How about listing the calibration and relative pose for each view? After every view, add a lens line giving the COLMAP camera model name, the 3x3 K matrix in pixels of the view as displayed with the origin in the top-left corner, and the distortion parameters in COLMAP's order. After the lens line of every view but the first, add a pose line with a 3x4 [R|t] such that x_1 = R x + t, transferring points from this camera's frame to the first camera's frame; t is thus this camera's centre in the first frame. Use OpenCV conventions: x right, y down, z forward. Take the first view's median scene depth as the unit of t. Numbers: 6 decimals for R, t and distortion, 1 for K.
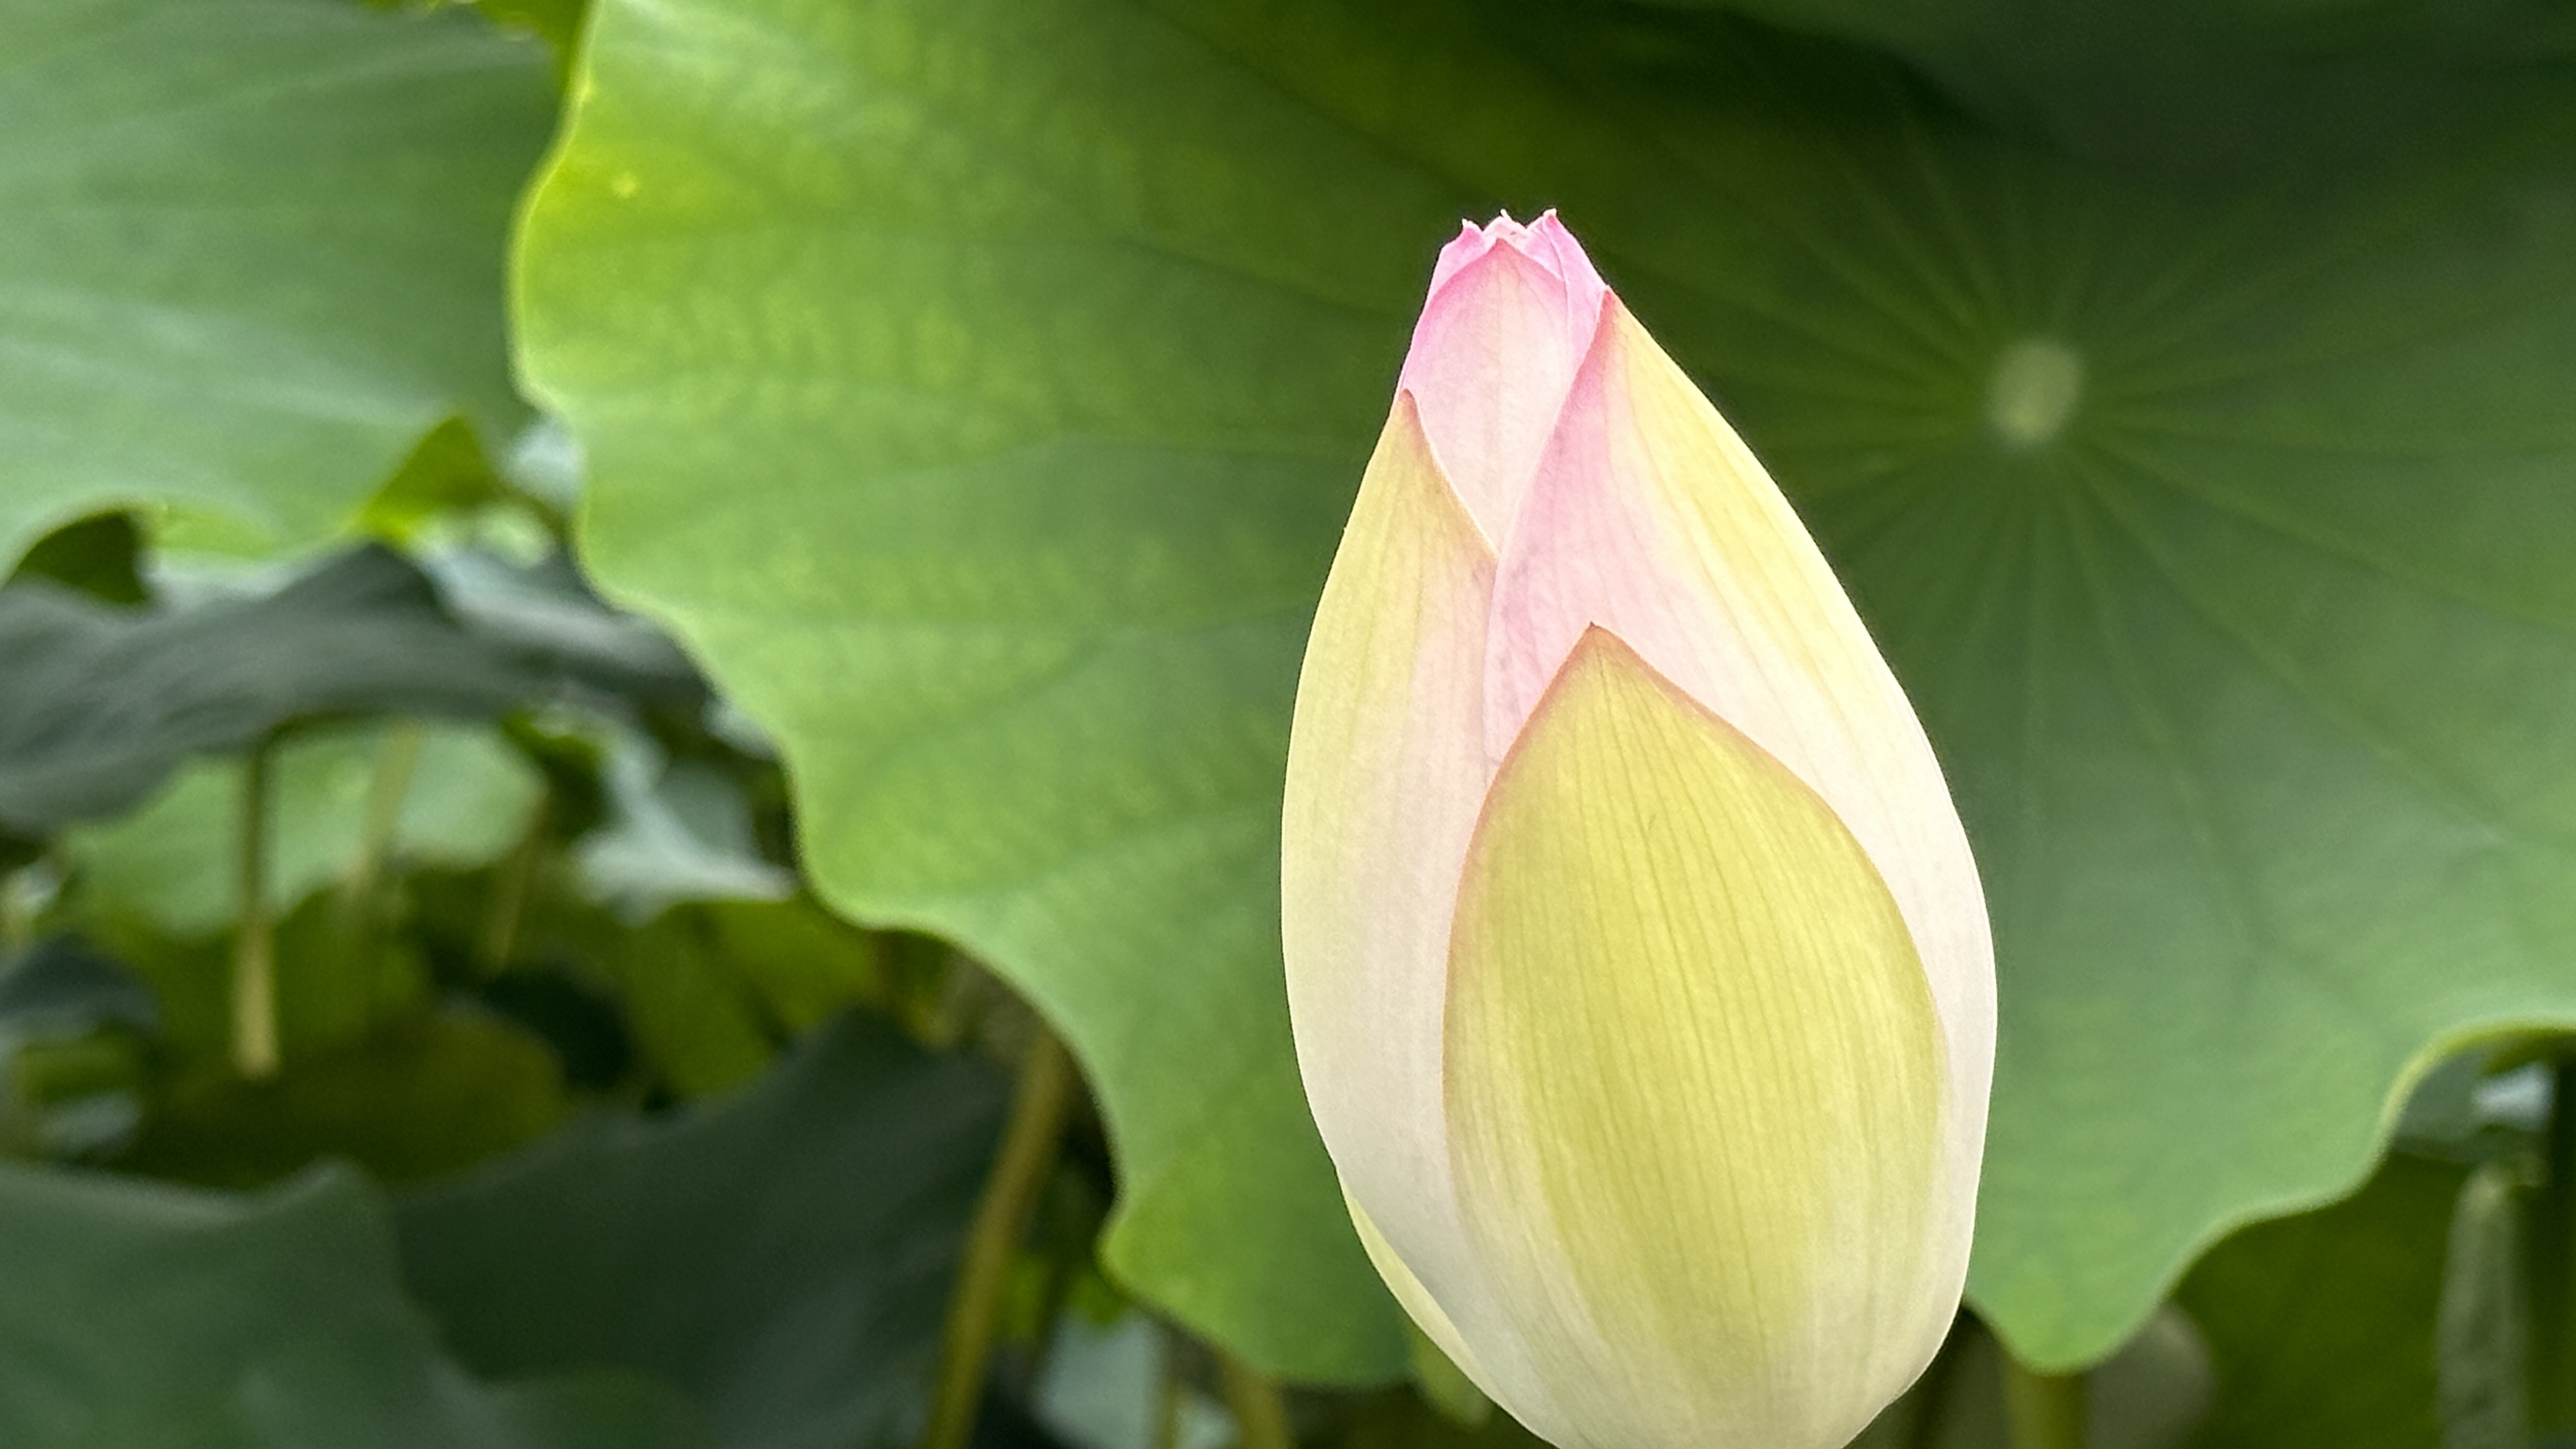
lens RADIAL K [[5976.6, 0, 1289.6], [0, 5976.6, 717.7], [0, 0, 1]] dist [-0.539443, 0.000000]
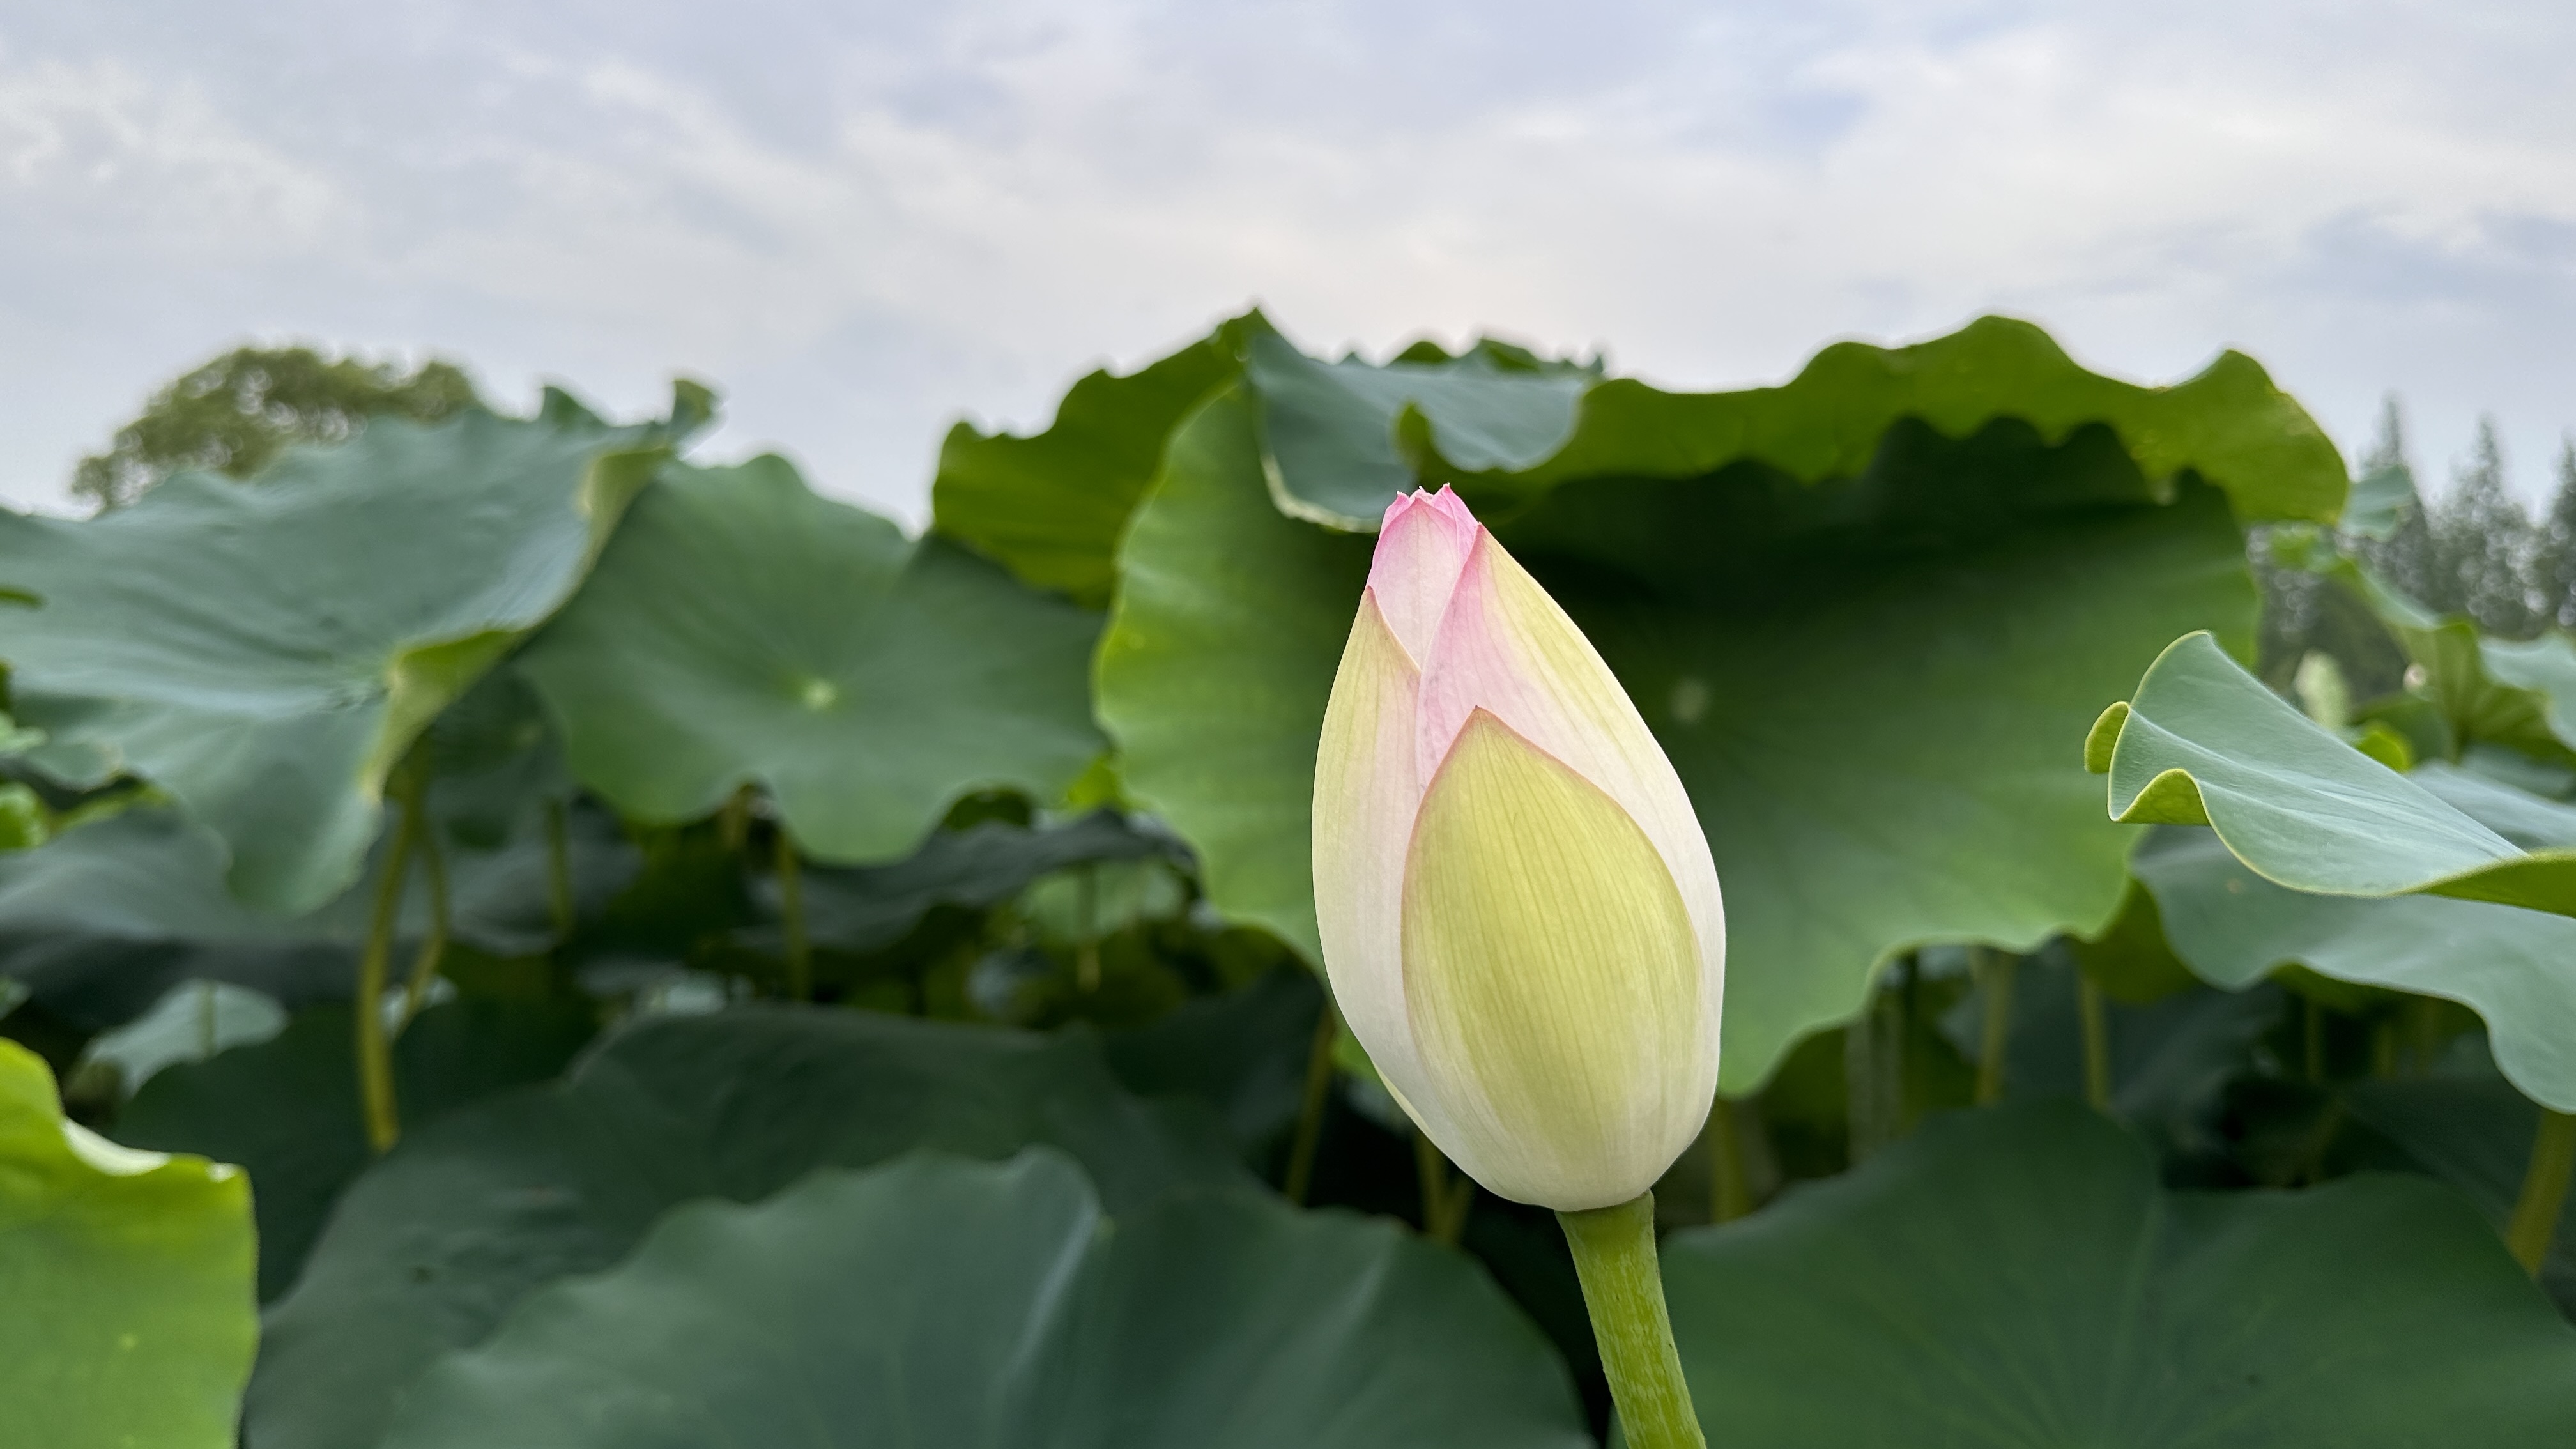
lens RADIAL K [[1741.4, 0, 1292.9], [0, 1741.4, 714.5], [0, 0, 1]] dist [-0.040551, -0.003757]
pose [[0.995315, -0.043337, -0.086434, 0.041007], [0.035204, 0.994997, -0.093495, 0.031564], [0.090053, 0.090014, 0.991861, 0.493498]]
